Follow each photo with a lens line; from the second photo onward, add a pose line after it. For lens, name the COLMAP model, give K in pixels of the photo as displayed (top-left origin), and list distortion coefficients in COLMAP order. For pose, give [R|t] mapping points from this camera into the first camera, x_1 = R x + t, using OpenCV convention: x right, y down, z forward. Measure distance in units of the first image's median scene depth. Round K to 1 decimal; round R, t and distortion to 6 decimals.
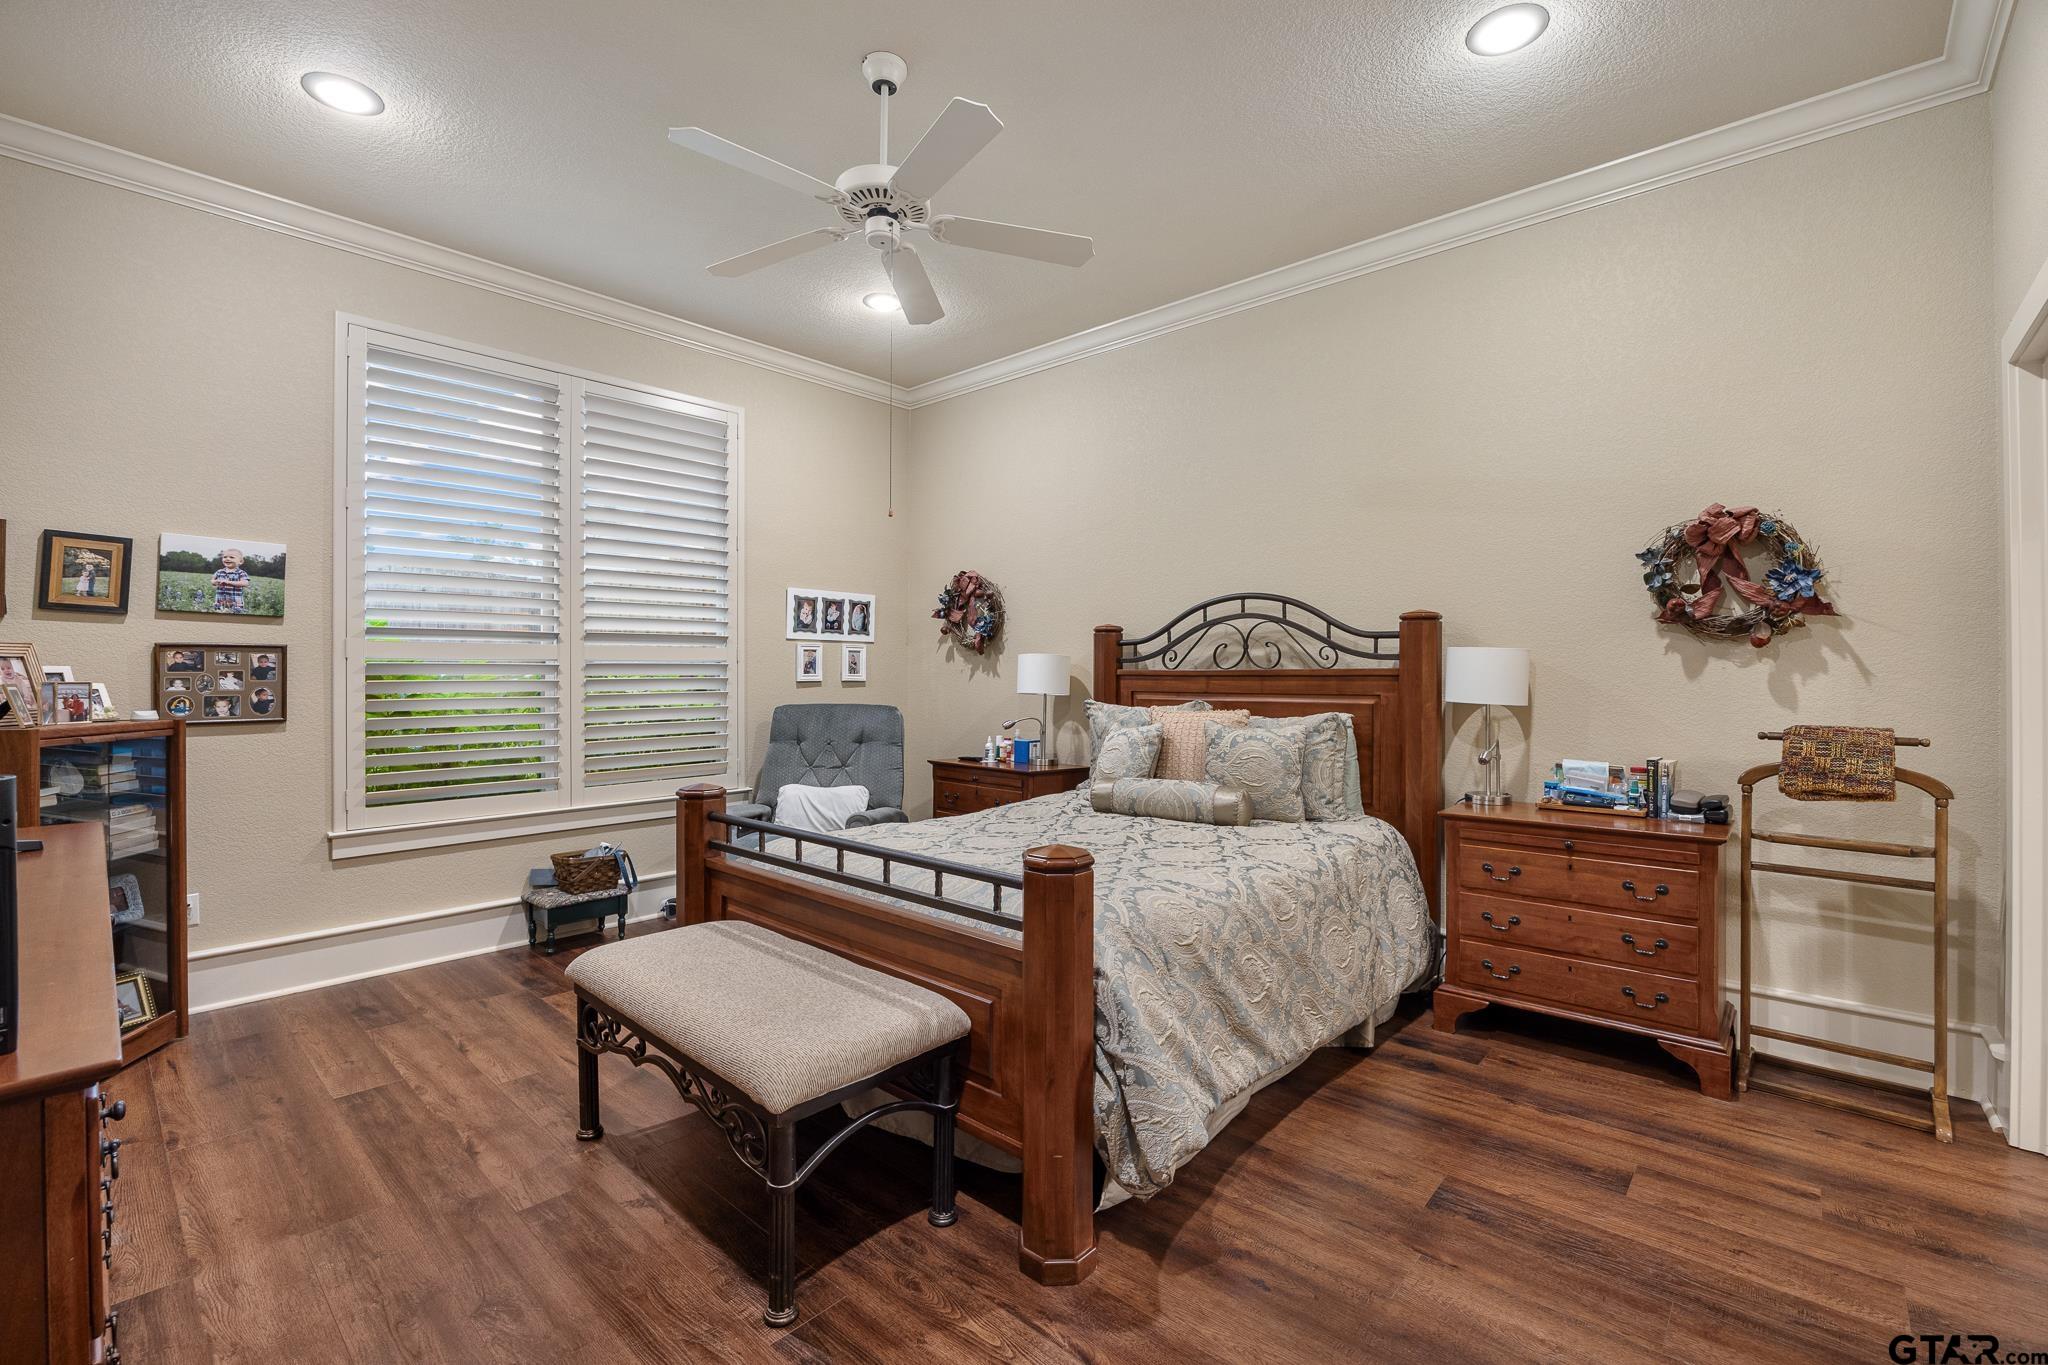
lens RADIAL K [[912.5, 0, 950.9], [0, 912.5, 669.2], [0, 0, 1]] dist [-0.016528, 0.001690]
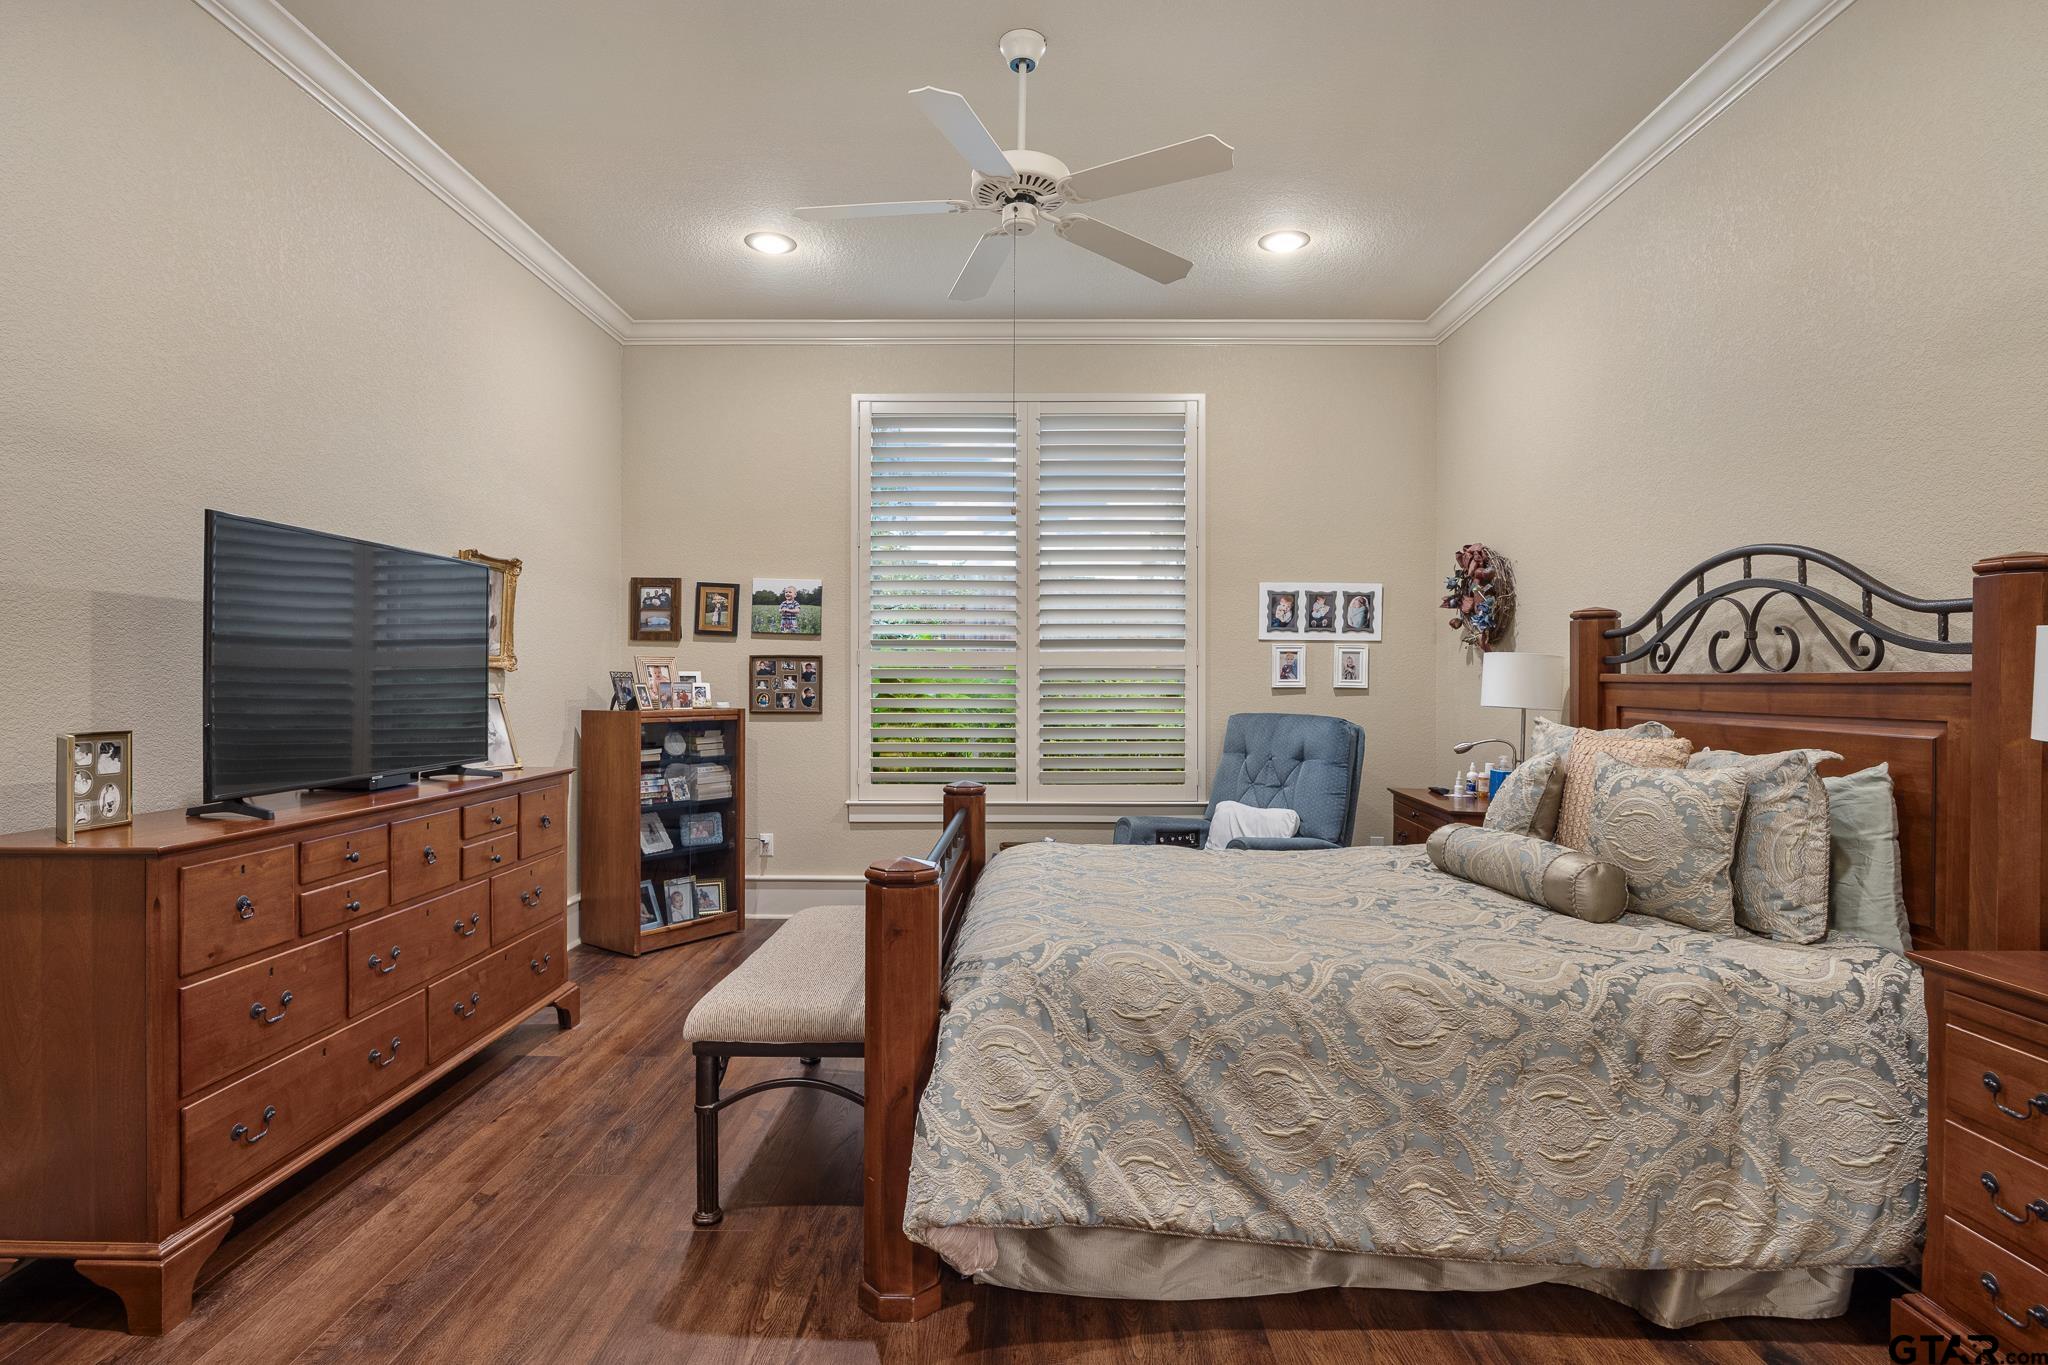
lens RADIAL K [[1006.5, 0, 994.4], [0, 1006.5, 674.3], [0, 0, 1]] dist [-0.011963, 0.001970]
pose [[0.663979, -0.000213, -0.747752, 0.519046], [-0.000938, 0.999999, -0.001118, 0.002338], [0.747751, 0.001444, 0.663978, 0.204906]]
